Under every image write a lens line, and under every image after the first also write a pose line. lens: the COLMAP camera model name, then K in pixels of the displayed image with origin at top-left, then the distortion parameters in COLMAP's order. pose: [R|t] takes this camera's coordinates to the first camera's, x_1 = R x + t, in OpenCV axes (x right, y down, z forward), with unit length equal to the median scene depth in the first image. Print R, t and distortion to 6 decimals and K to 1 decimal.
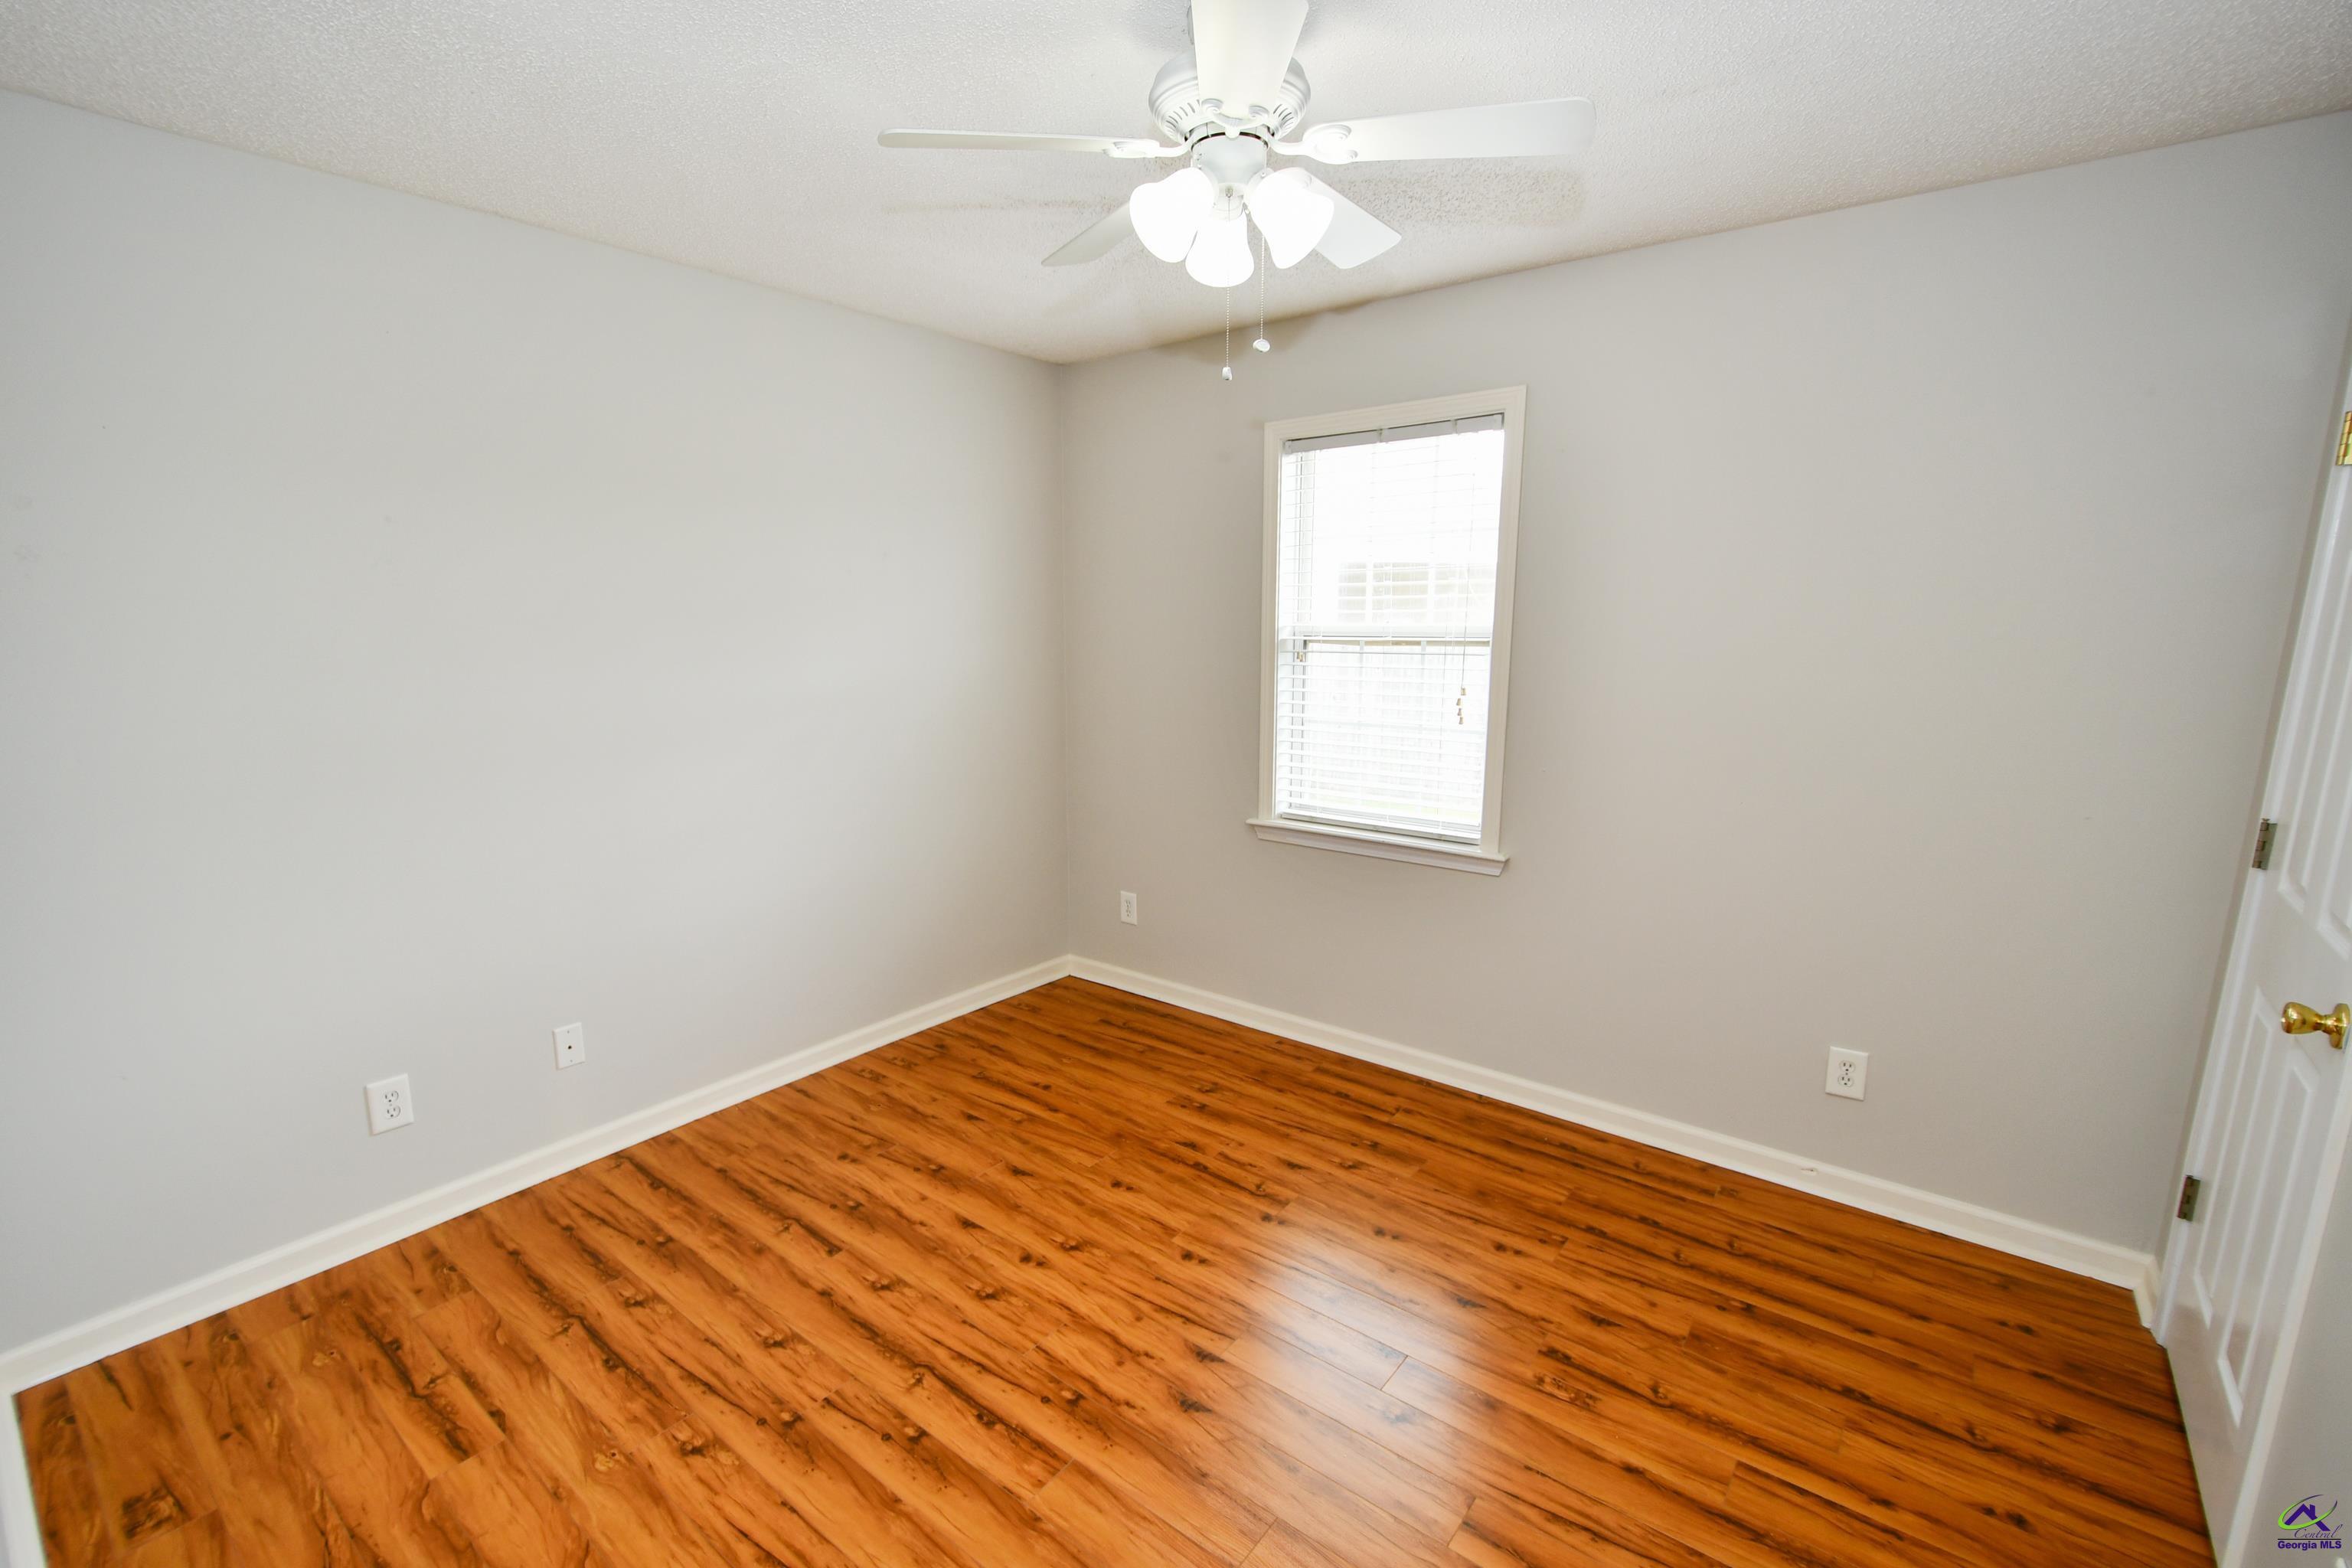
lens RADIAL K [[1032.4, 0, 1167.4], [0, 1032.4, 778.8], [0, 0, 1]] dist [0.002308, -0.005740]
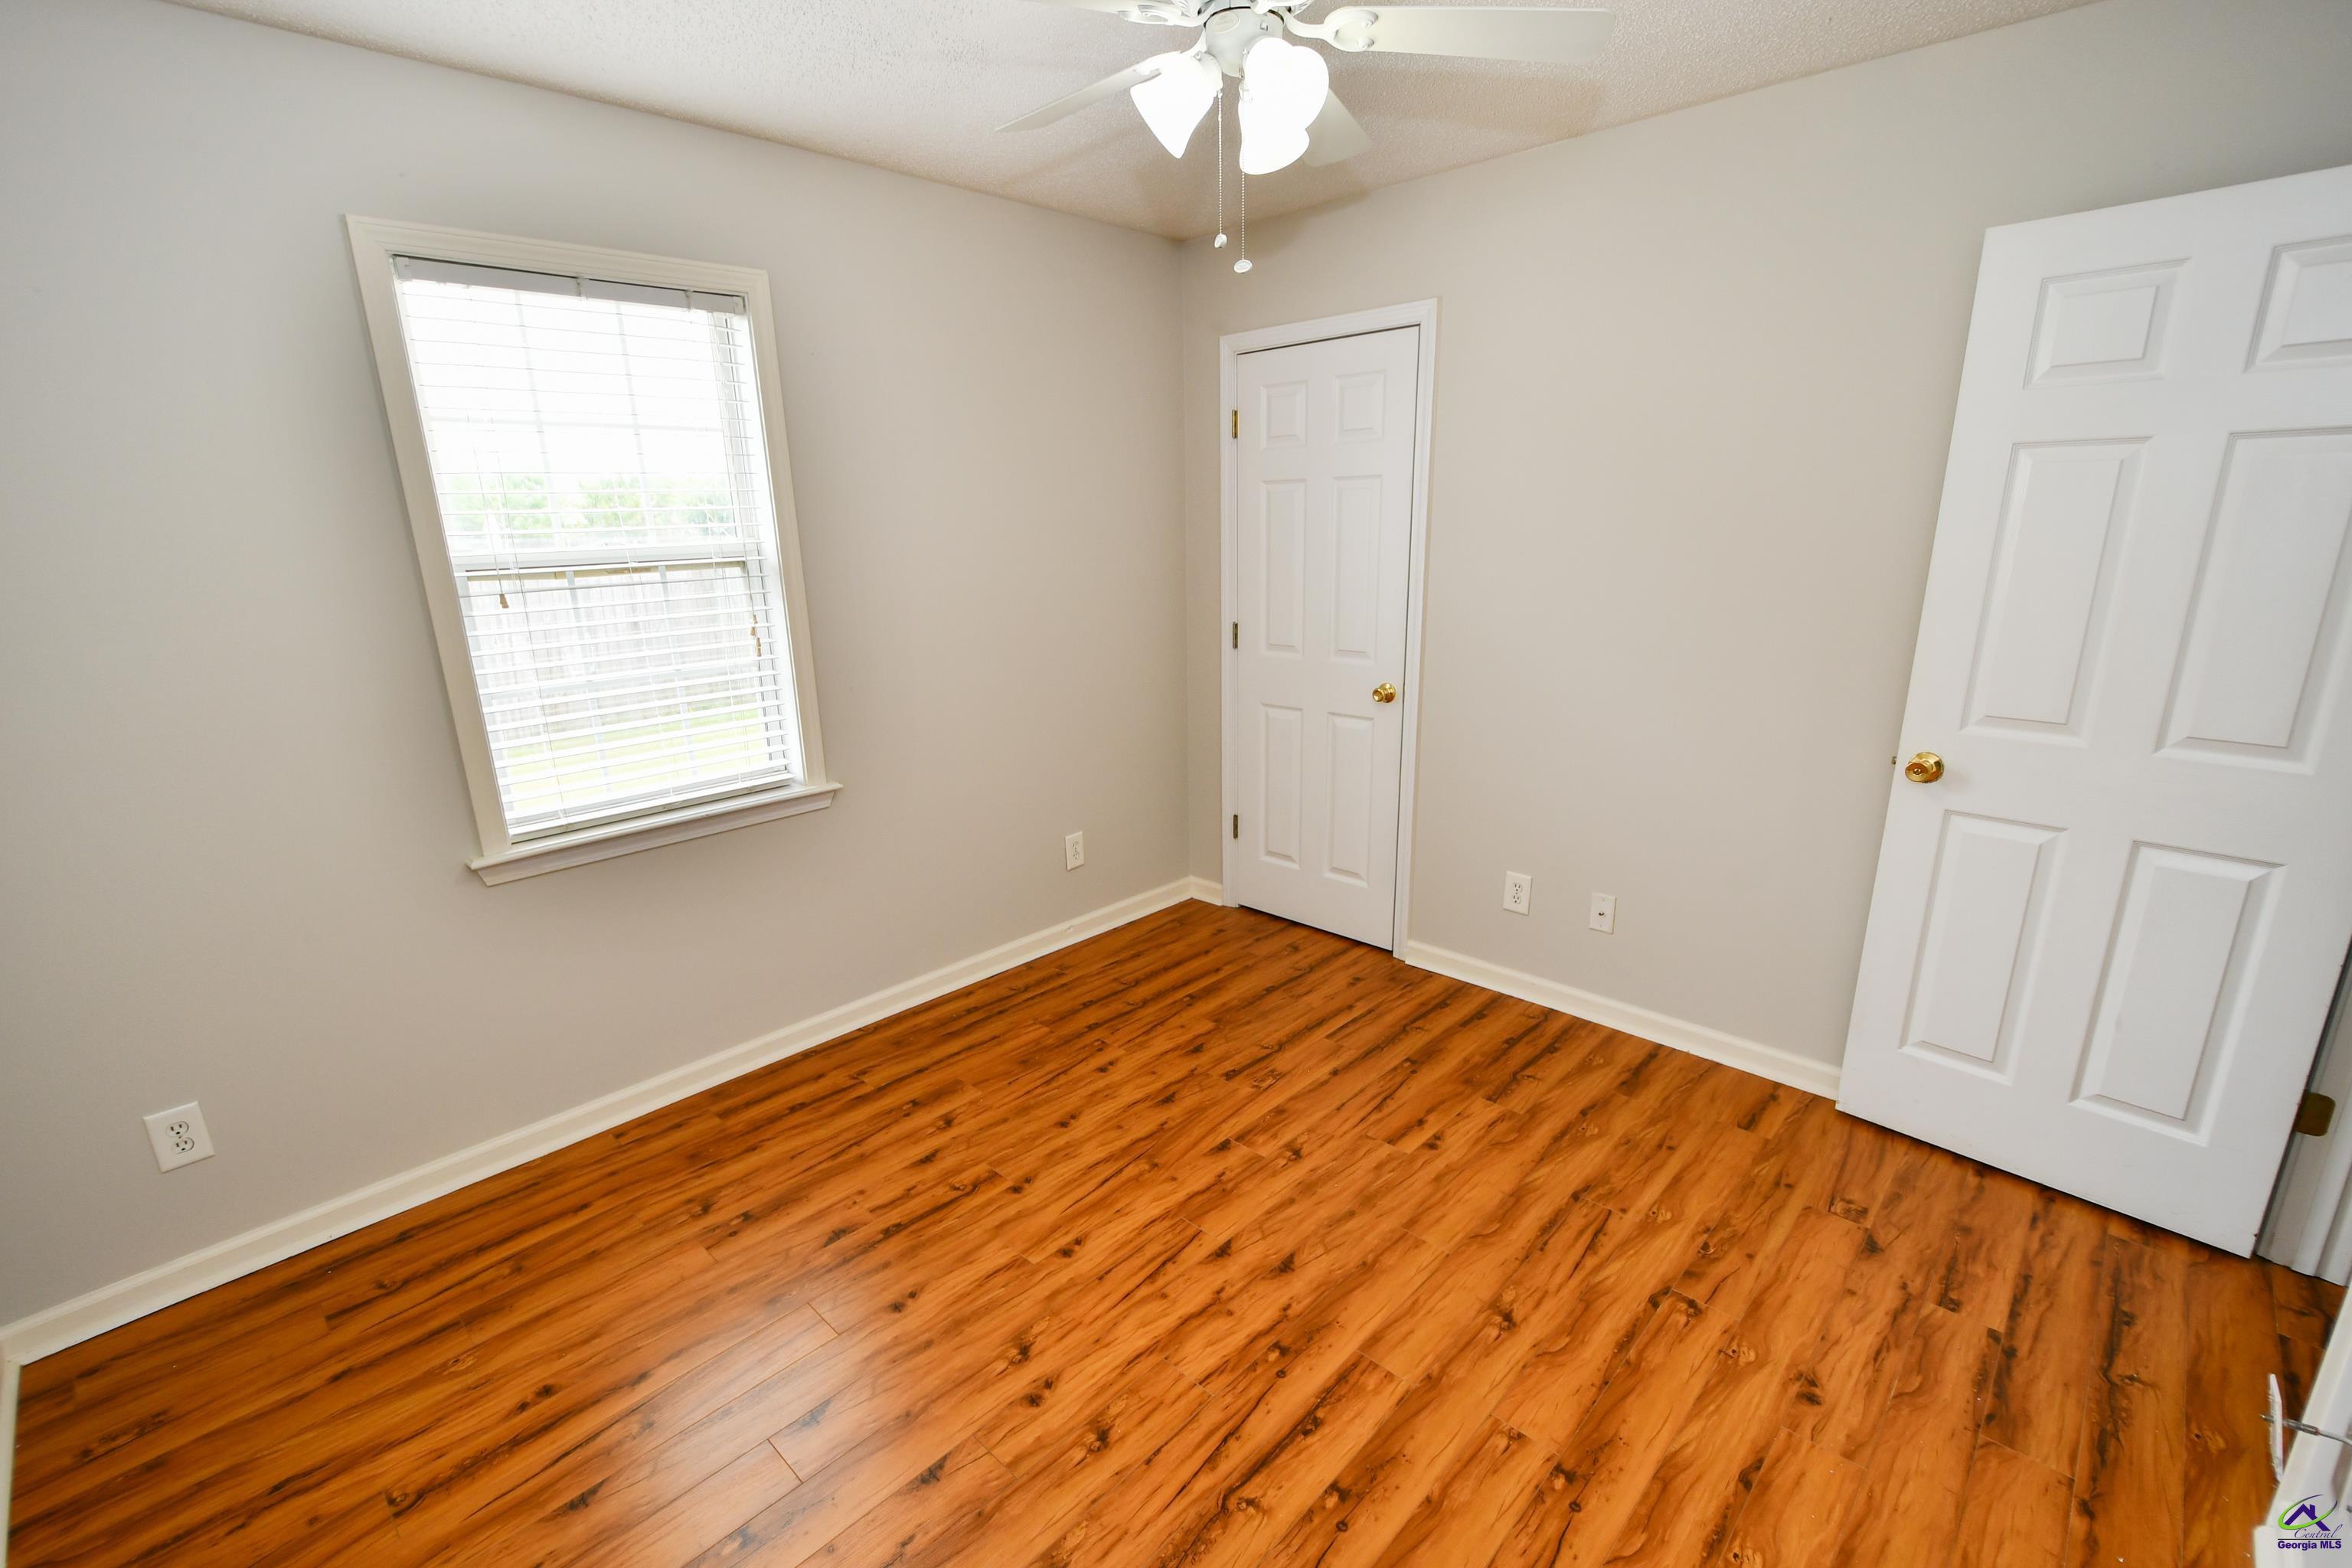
lens RADIAL K [[1032.4, 0, 1160.7], [0, 1032.4, 782.5], [0, 0, 1]] dist [0.002308, -0.005740]
pose [[0.102154, -0.251593, 0.962427, -0.759243], [0.181807, 0.955915, 0.230593, -0.124052], [-0.978014, 0.151420, 0.143392, 0.756646]]
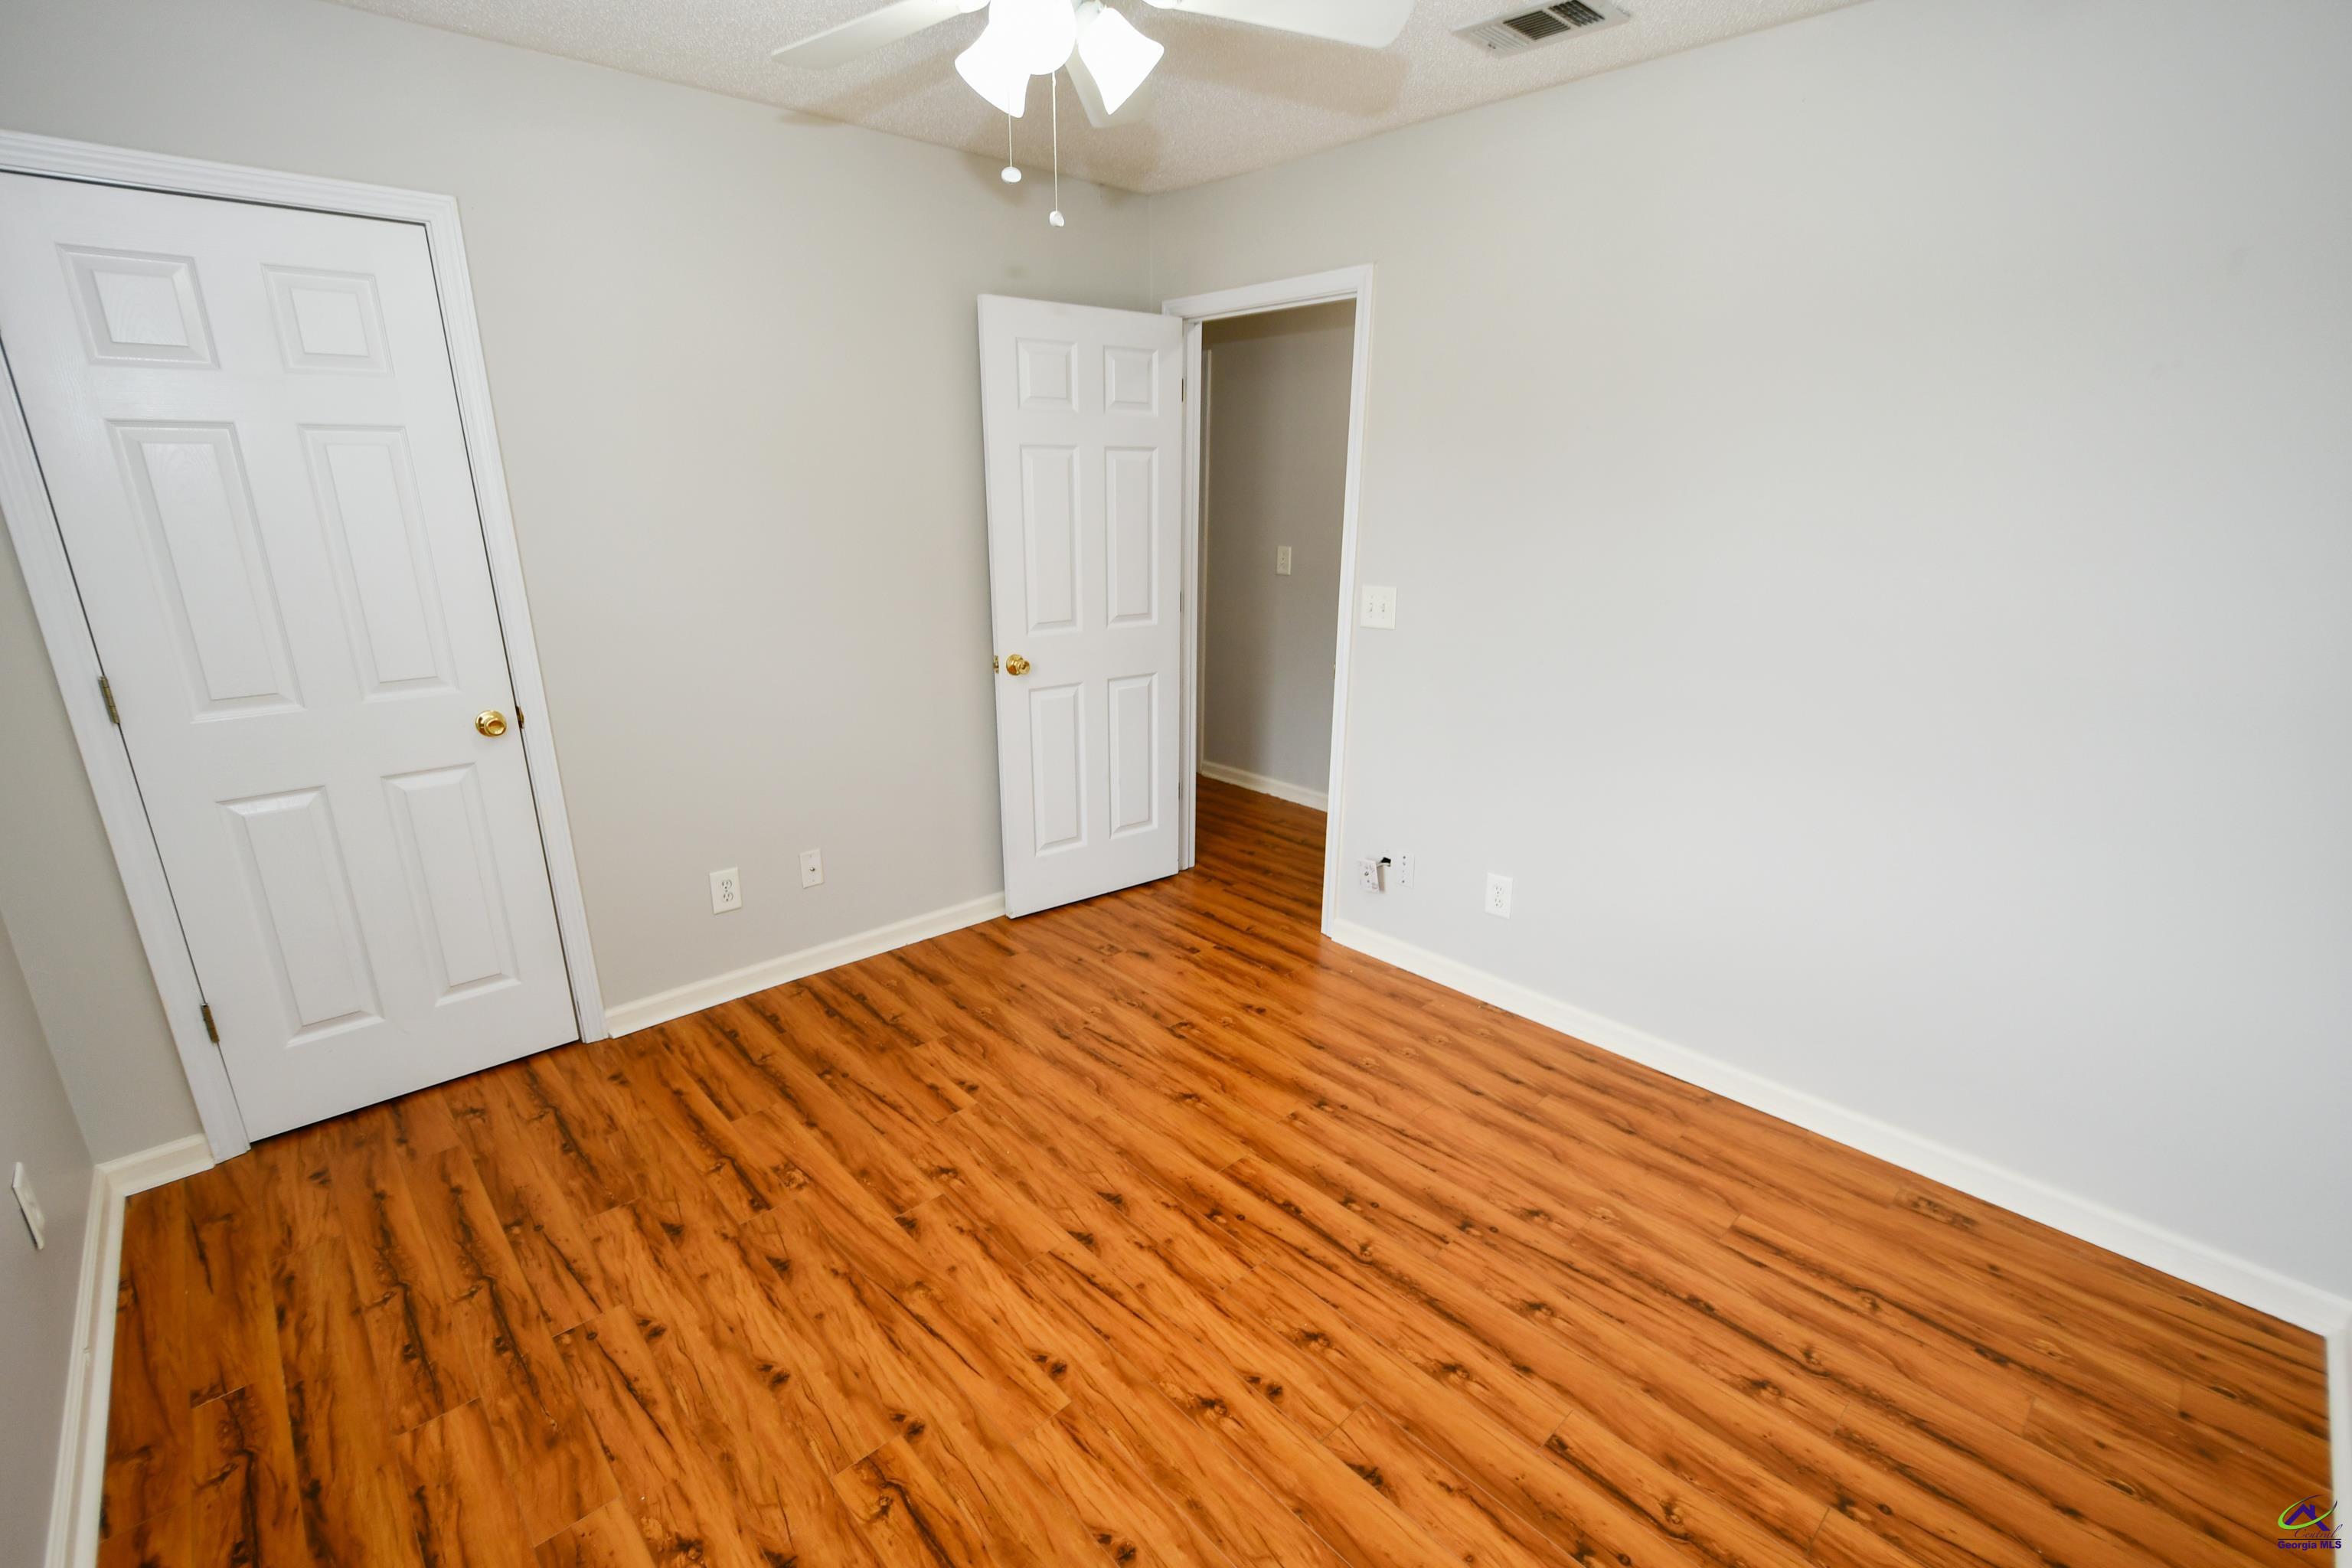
lens RADIAL K [[1032.4, 0, 1159.4], [0, 1032.4, 784.3], [0, 0, 1]] dist [0.002308, -0.005740]
pose [[-0.986520, -0.051463, 0.155339, -0.152689], [0.020633, 0.902570, 0.430049, -0.248767], [-0.162336, 0.427456, -0.889341, 1.526123]]
